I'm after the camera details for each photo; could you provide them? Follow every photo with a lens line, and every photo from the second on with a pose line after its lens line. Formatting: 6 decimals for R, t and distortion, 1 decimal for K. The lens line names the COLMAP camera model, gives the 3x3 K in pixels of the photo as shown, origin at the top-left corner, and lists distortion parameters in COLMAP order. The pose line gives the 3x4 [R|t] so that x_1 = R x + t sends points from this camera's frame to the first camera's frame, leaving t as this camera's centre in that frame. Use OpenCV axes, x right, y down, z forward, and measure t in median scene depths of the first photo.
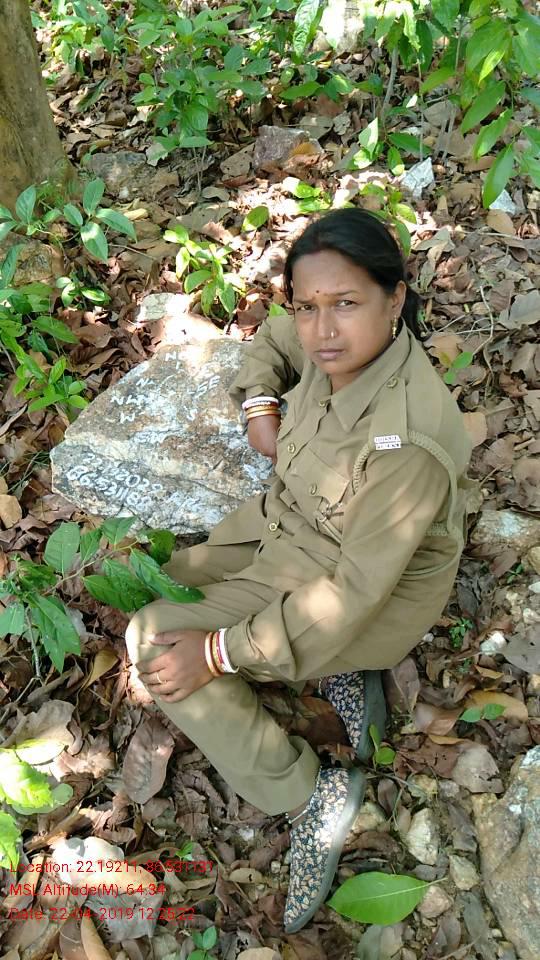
lens RADIAL K [[725.3, 0, 271.8], [0, 725.3, 478.0], [0, 0, 1]] dist [0.044897, -0.014523]
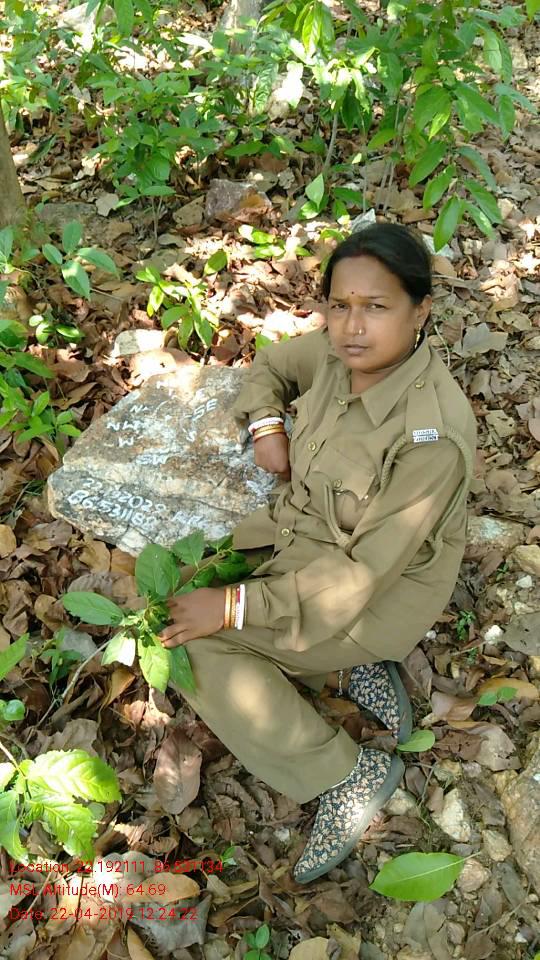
lens RADIAL K [[725.3, 0, 274.9], [0, 725.3, 477.7], [0, 0, 1]] dist [0.044897, -0.014523]
pose [[0.991126, -0.035920, 0.127983, -0.126840], [0.045868, 0.996079, -0.075648, 0.055494], [-0.124764, 0.080847, 0.988887, -0.036075]]
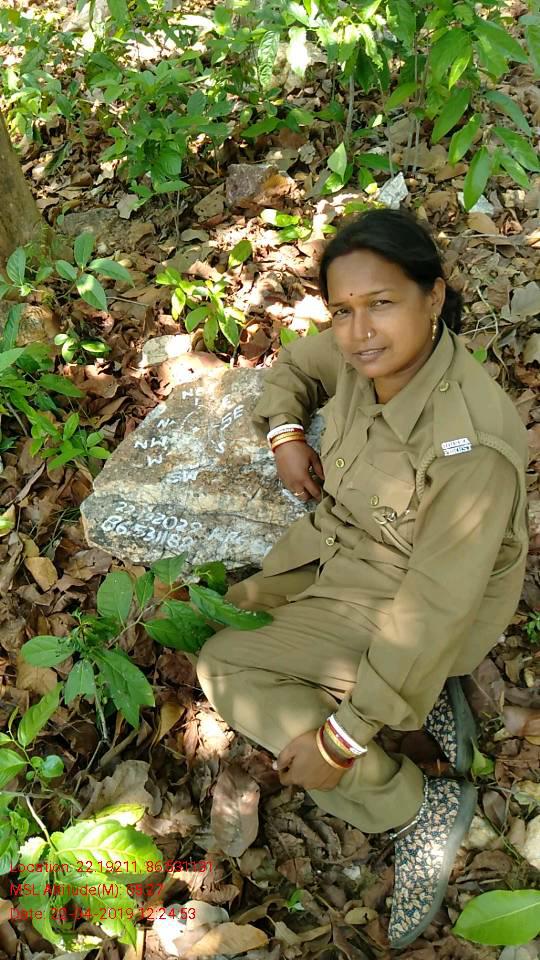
lens RADIAL K [[725.3, 0, 274.2], [0, 725.3, 477.6], [0, 0, 1]] dist [0.044897, -0.014523]
pose [[0.989588, -0.141240, 0.027678, -0.071612], [0.142560, 0.988333, -0.053606, 0.015736], [-0.019784, 0.056994, 0.998178, 0.023088]]
